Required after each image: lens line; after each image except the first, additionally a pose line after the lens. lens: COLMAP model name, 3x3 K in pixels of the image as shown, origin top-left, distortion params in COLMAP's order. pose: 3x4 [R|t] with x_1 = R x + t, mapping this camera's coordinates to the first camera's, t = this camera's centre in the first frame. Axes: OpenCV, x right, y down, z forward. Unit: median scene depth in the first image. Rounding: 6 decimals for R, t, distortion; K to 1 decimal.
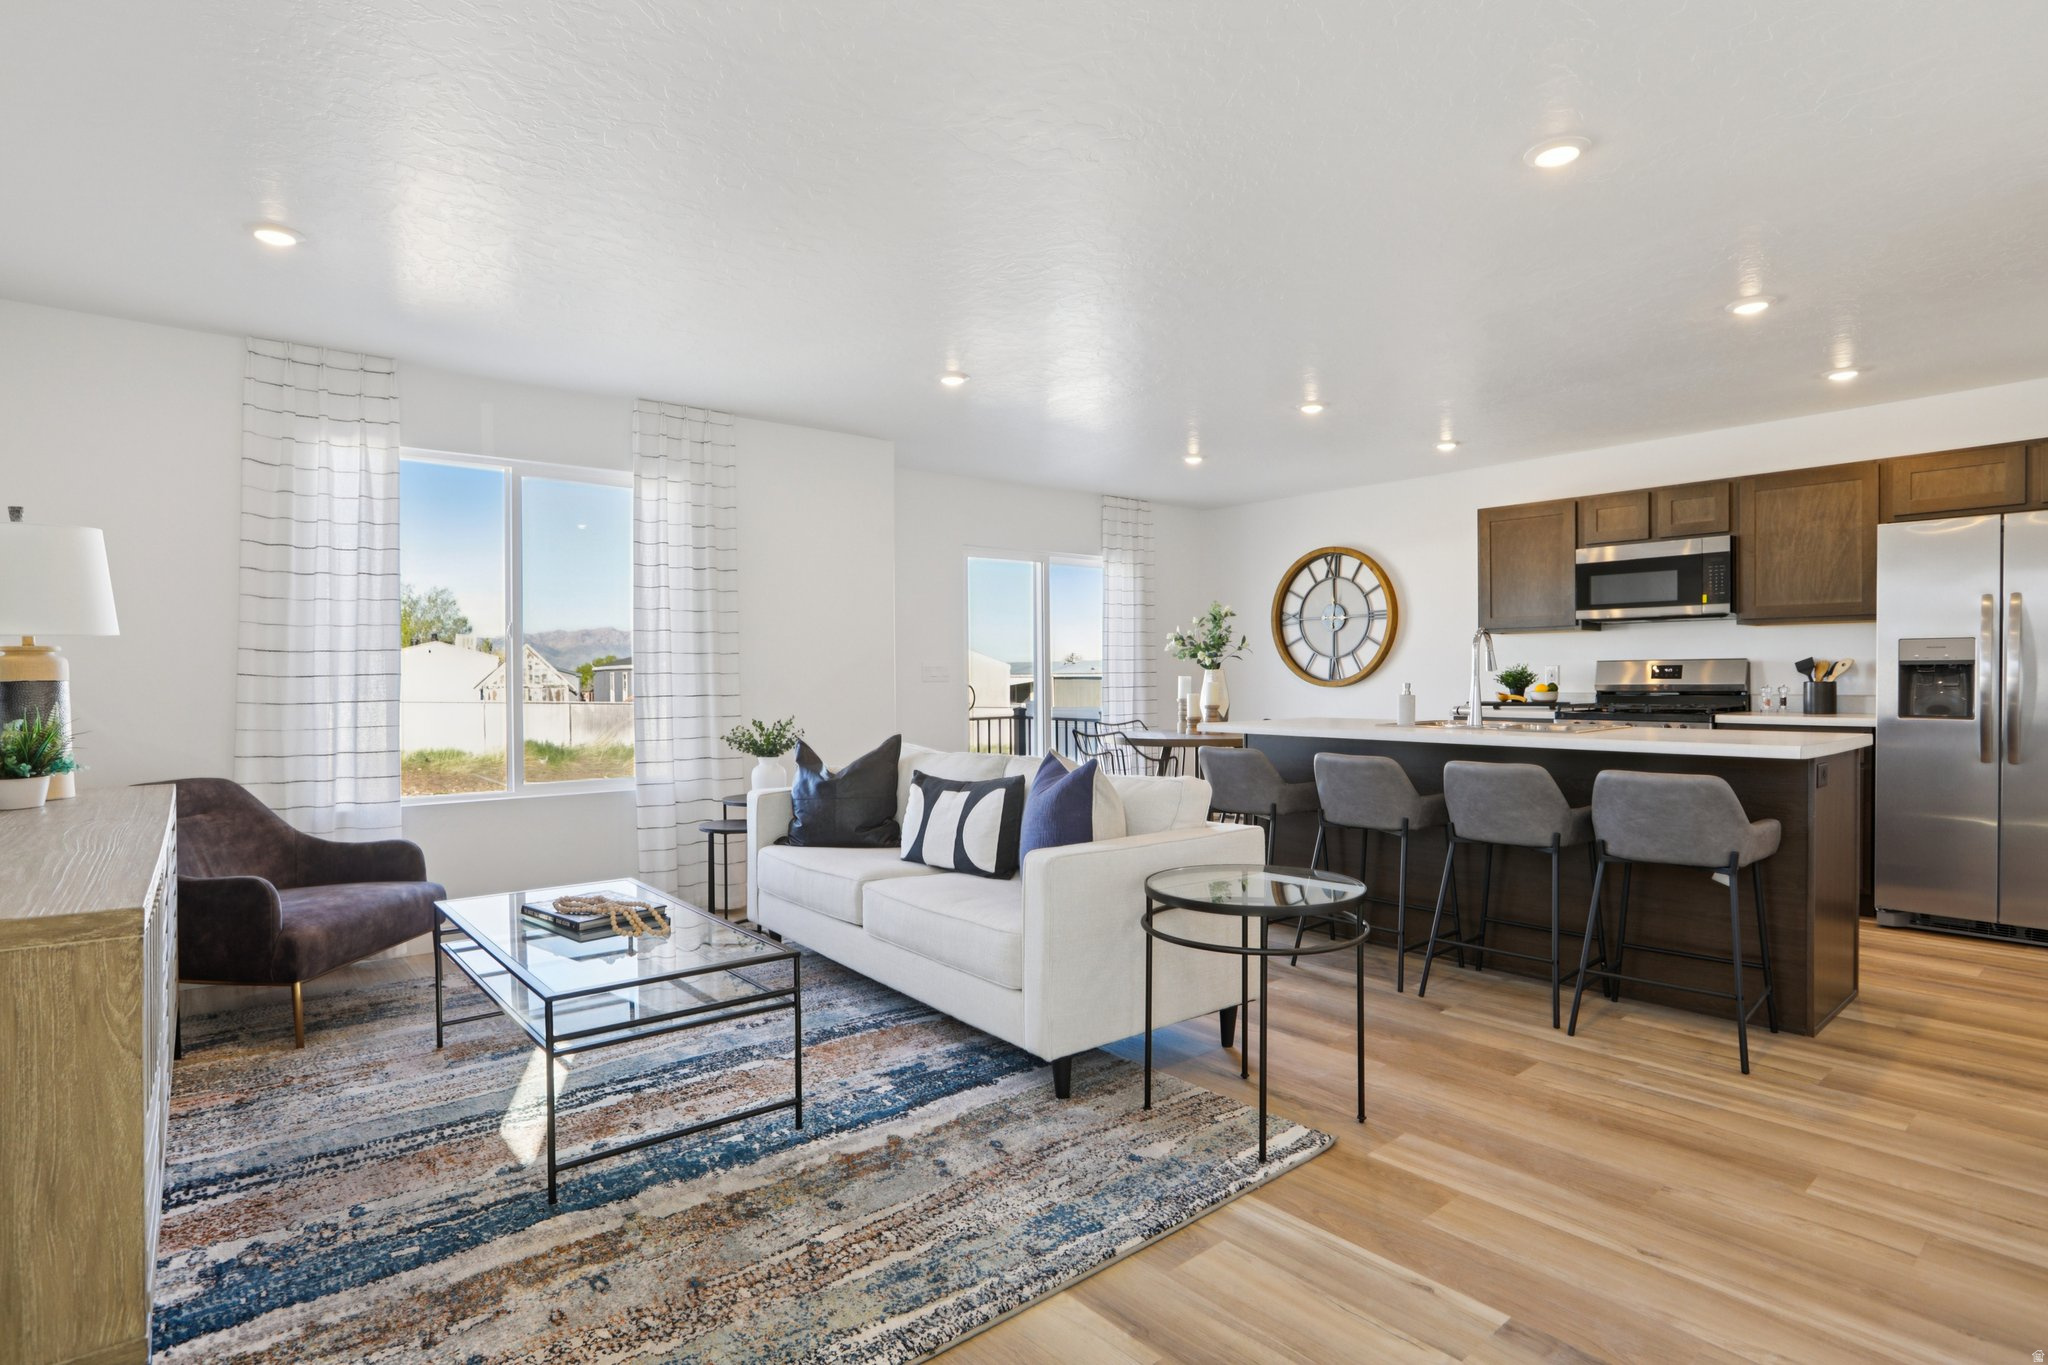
lens RADIAL K [[1042.3, 0, 1025.4], [0, 1042.3, 688.9], [0, 0, 1]] dist [-0.041751, 0.024942]
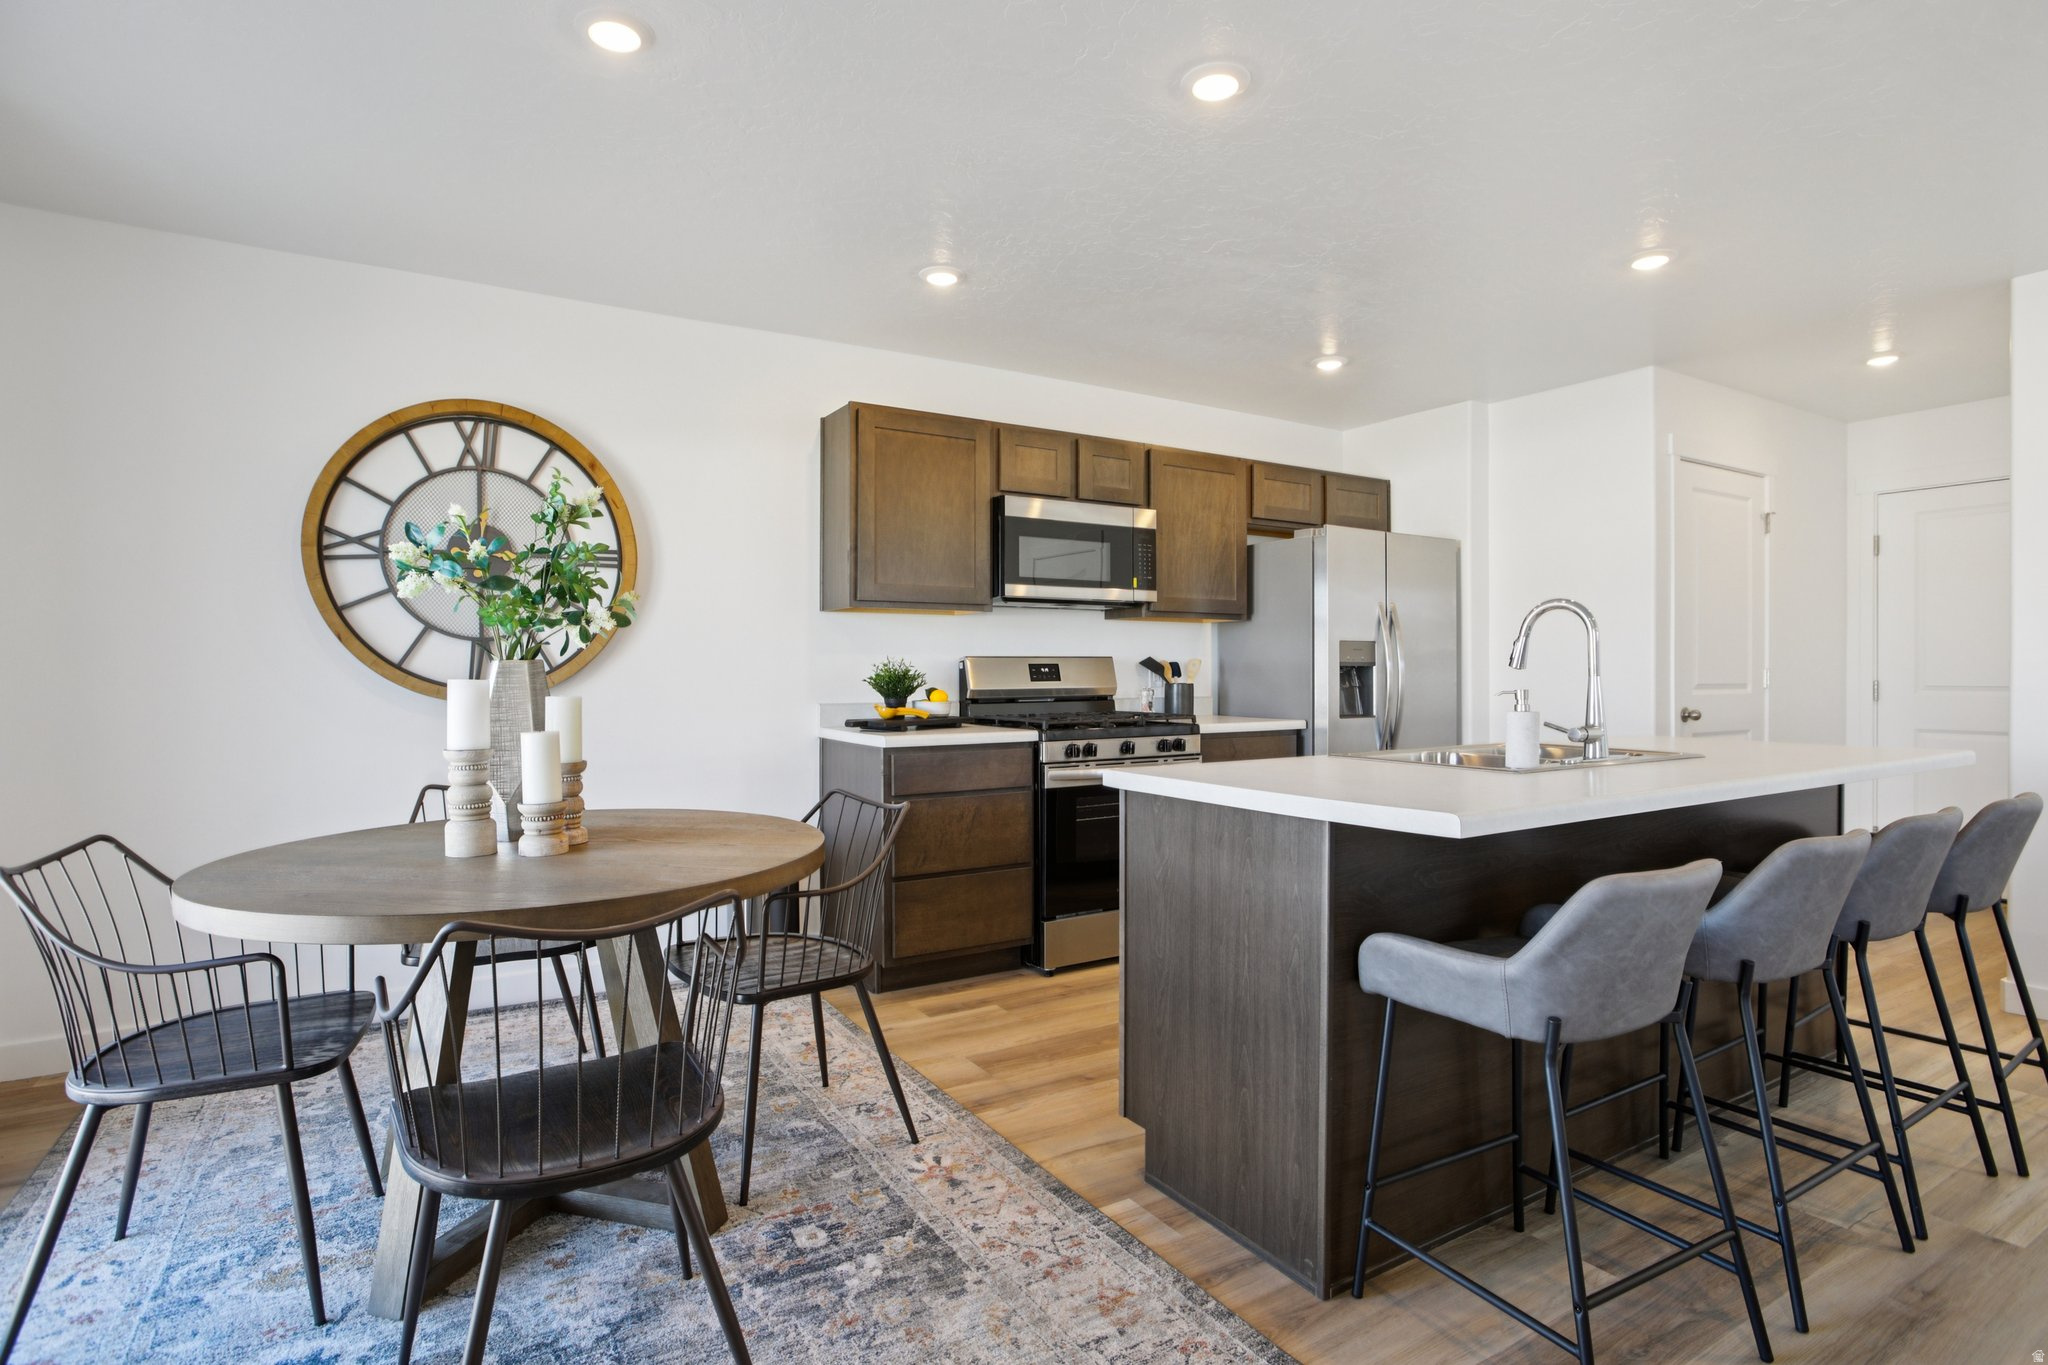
lens RADIAL K [[1030.1, 0, 1024.0], [0, 1030.1, 682.5], [0, 0, 1]] dist [-0.056306, 0.030126]
pose [[0.158521, -0.004377, 0.987346, -0.166804], [0.014416, 0.999894, 0.002118, -0.011723], [-0.987250, 0.013898, 0.158567, 0.982792]]
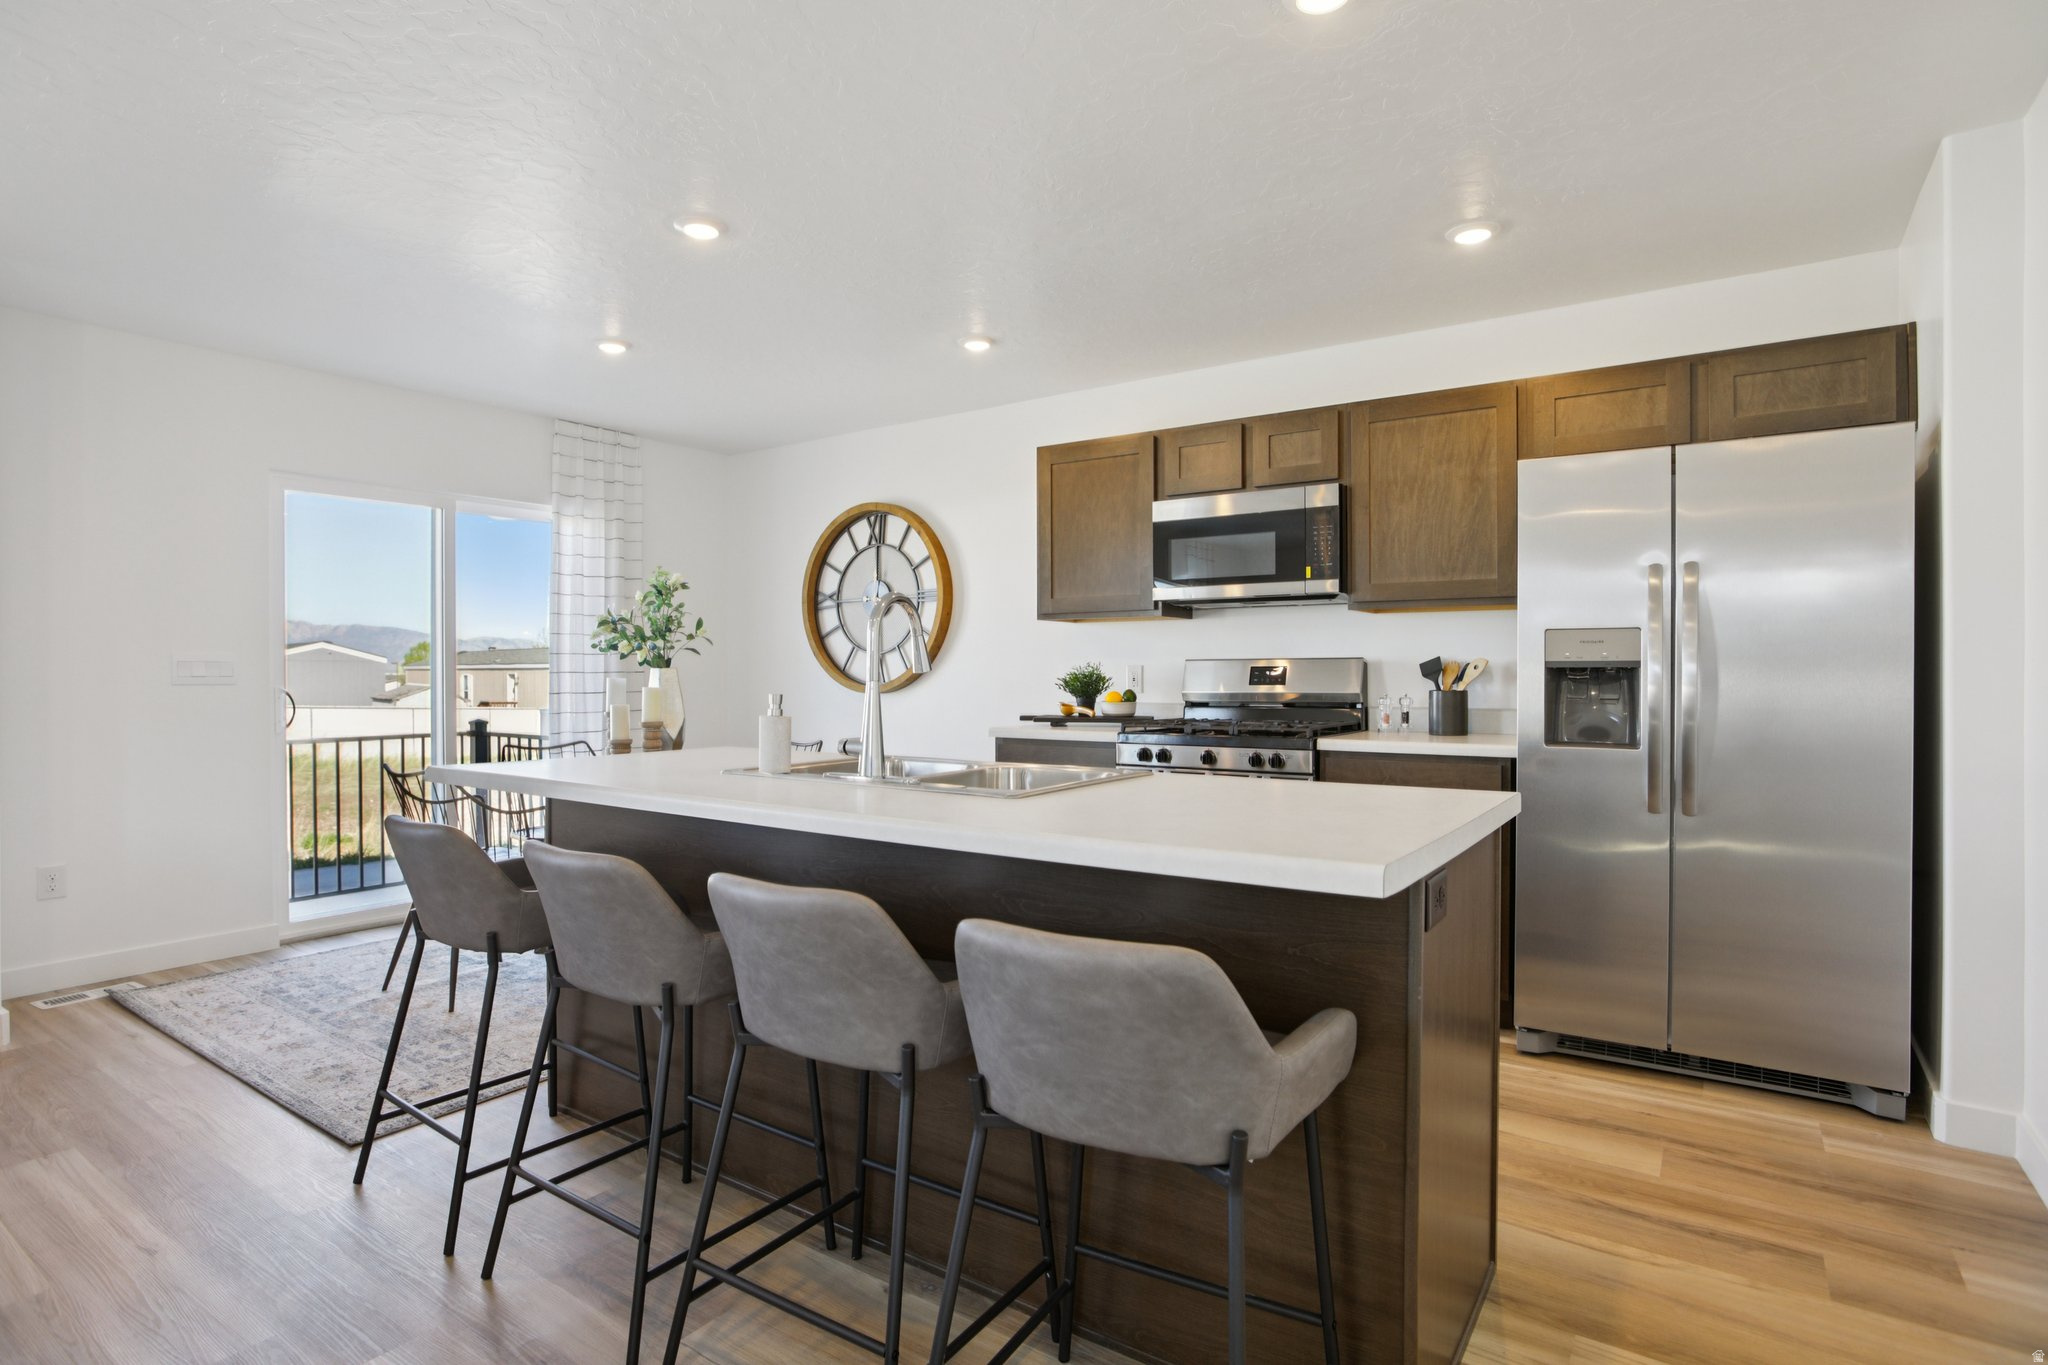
lens RADIAL K [[1050.4, 0, 1018.4], [0, 1050.4, 681.8], [0, 0, 1]] dist [-0.063757, 0.032415]
pose [[0.966818, 0.003523, 0.255442, 0.291978], [-0.001832, 0.999975, -0.006857, -0.007400], [-0.255460, 0.006161, 0.966800, 0.365674]]
